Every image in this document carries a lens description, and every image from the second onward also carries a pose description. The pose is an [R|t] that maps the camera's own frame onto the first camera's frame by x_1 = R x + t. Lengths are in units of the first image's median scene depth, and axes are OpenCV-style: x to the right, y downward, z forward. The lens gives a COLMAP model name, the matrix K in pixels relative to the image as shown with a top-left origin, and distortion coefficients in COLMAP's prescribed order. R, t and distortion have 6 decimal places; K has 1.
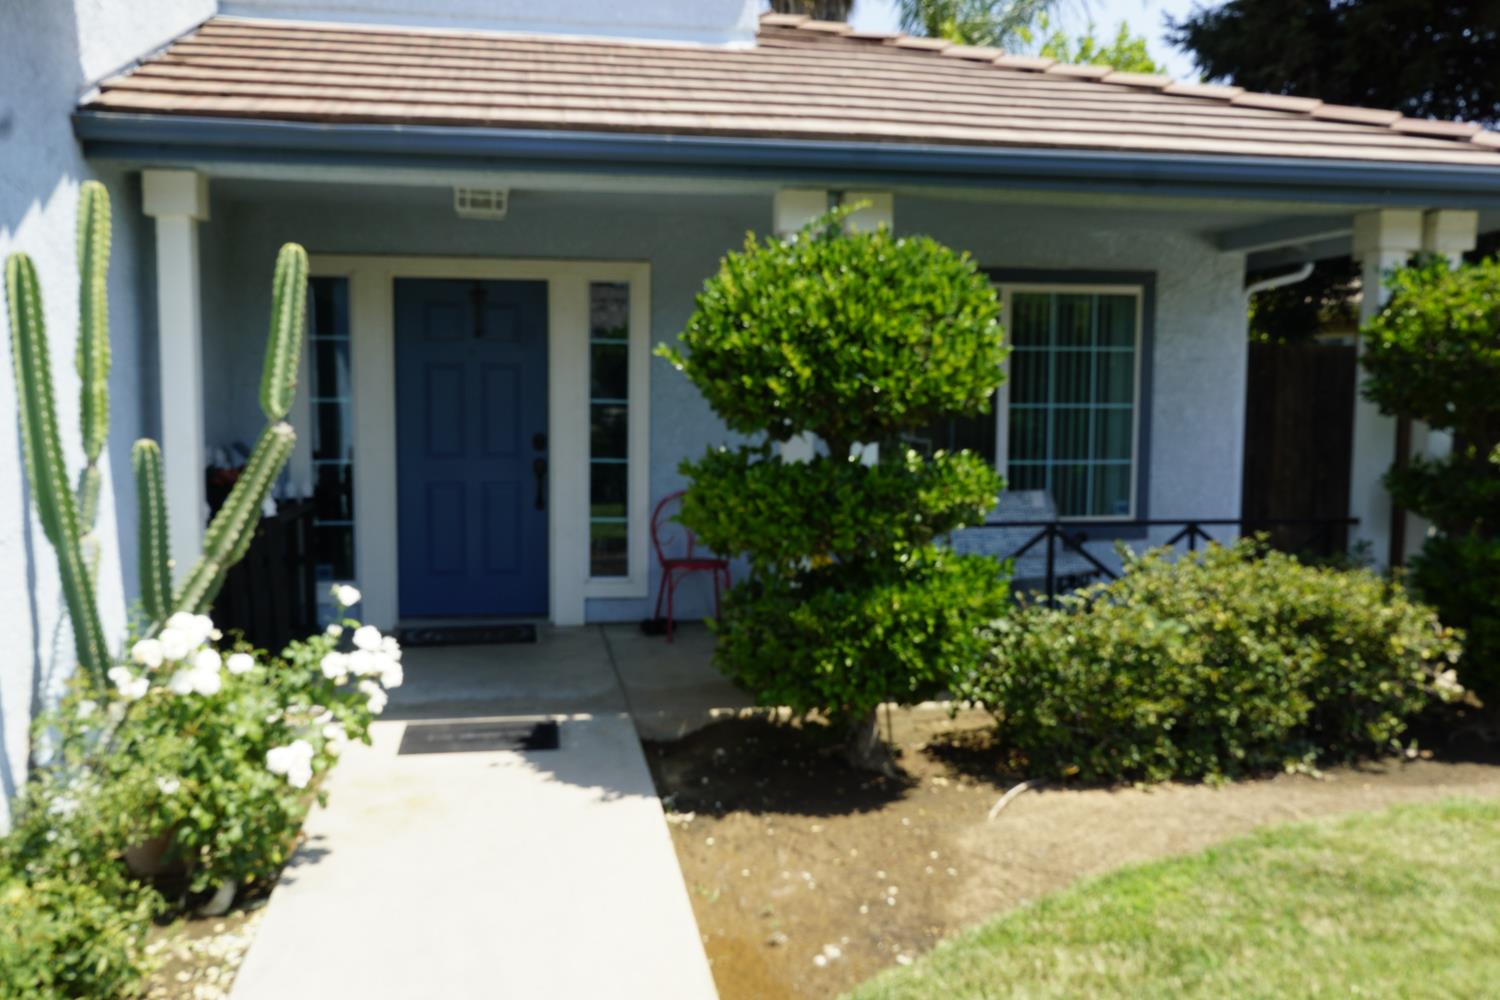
lens RADIAL K [[1276.4, 0, 751.7], [0, 1276.4, 501.8], [0, 0, 1]] dist [0.003801, 0.000112]
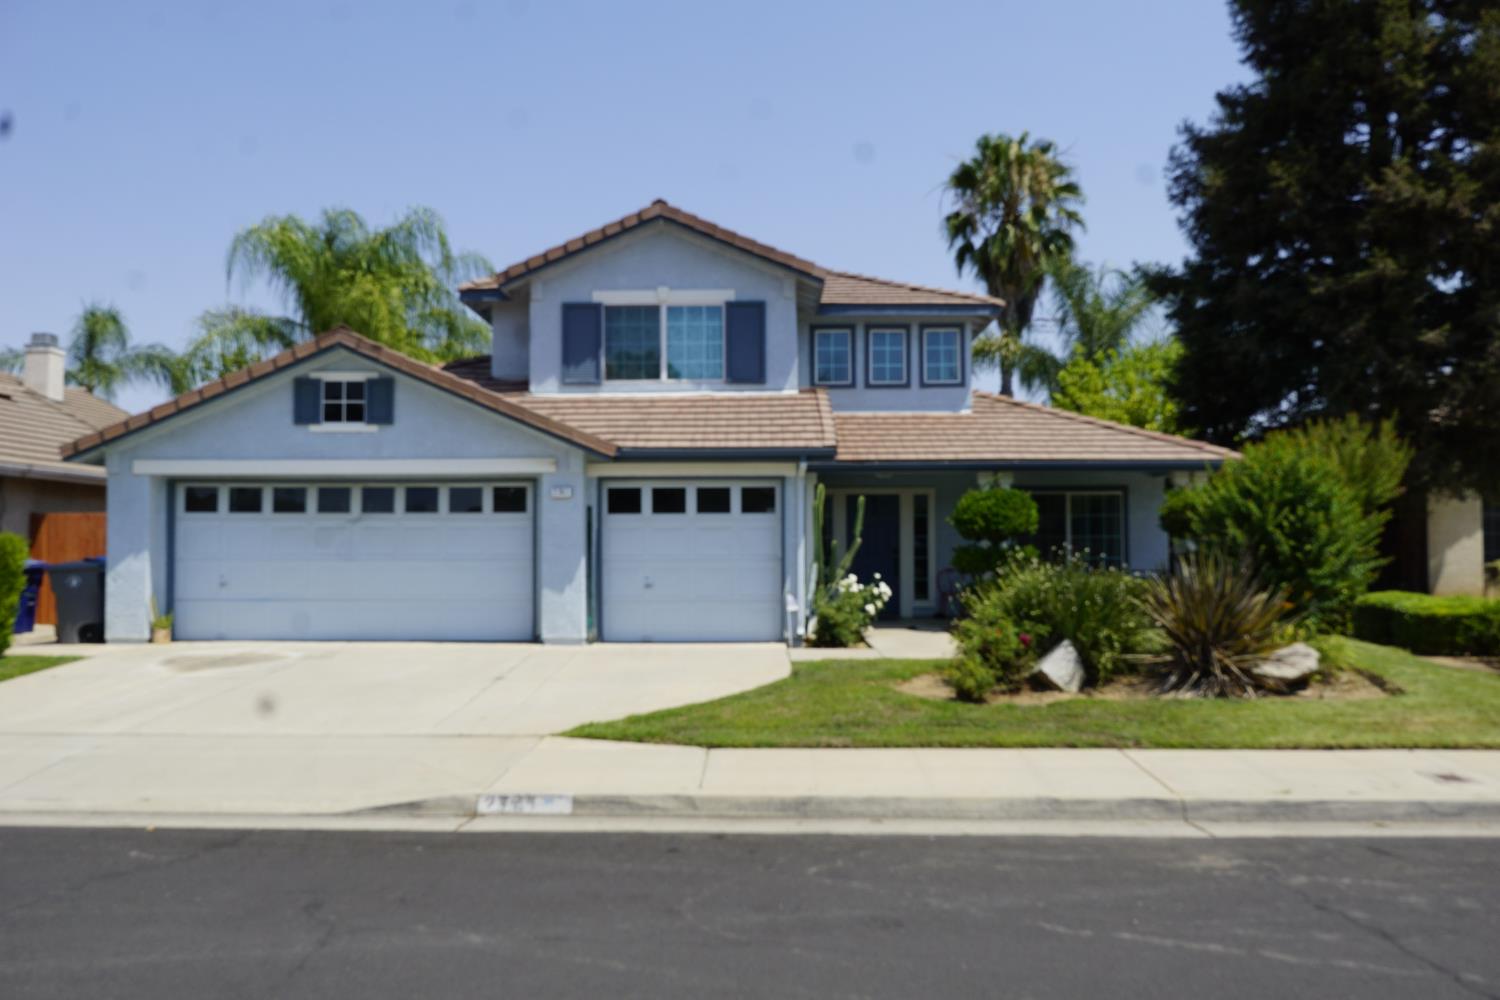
lens RADIAL K [[1276.4, 0, 747.2], [0, 1276.4, 502.7], [0, 0, 1]] dist [0.003801, 0.000112]
pose [[0.982996, -0.015442, -0.182977, 0.044685], [-0.007564, 0.992207, -0.124369, 0.328391], [0.183471, 0.123639, 0.975219, -2.985843]]
